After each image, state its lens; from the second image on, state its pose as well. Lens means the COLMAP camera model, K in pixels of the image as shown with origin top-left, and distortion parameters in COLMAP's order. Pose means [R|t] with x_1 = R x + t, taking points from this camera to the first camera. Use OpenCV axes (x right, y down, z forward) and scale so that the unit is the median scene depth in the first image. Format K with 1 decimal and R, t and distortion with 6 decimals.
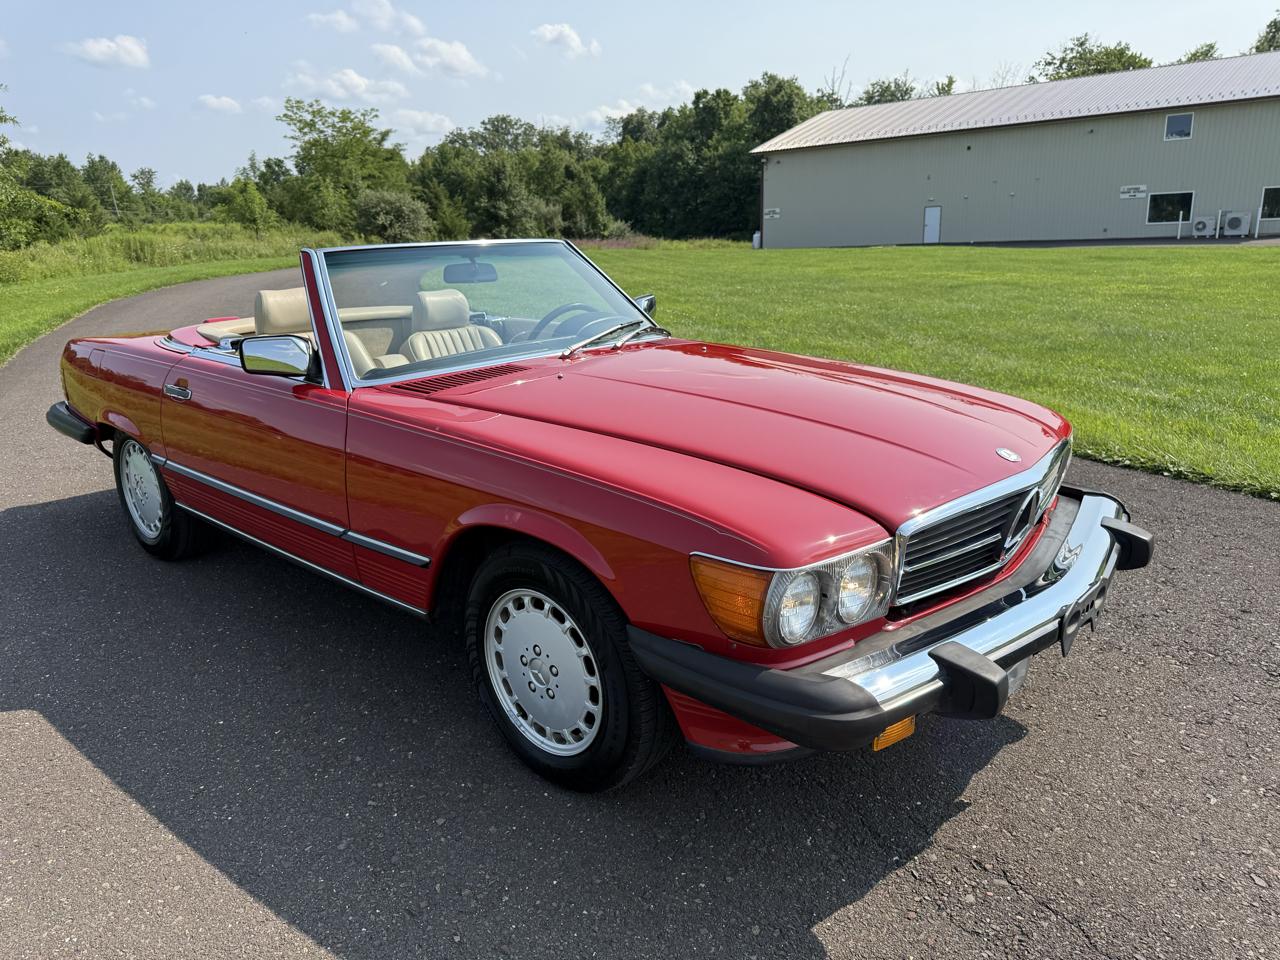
lens RADIAL K [[920.3, 0, 638.4], [0, 920.3, 484.1], [0, 0, 1]] dist [0.025794, -0.026493]
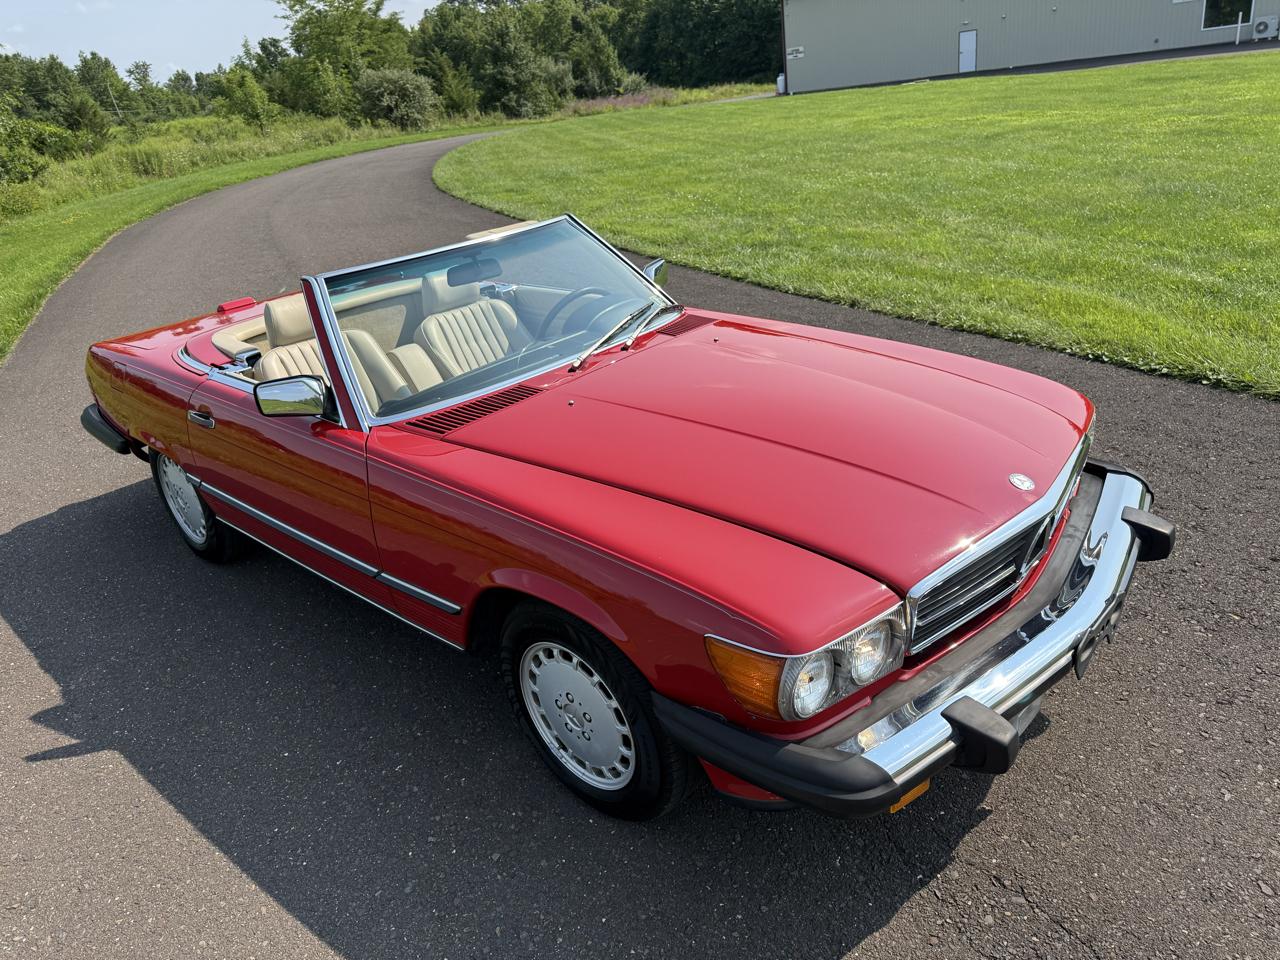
lens RADIAL K [[920.3, 0, 645.6], [0, 920.3, 482.5], [0, 0, 1]] dist [0.025794, -0.026493]
pose [[0.996357, -0.072958, -0.044154, 0.030502], [0.078798, 0.985610, 0.149542, -0.161564], [0.032608, -0.152477, 0.987769, 0.002610]]
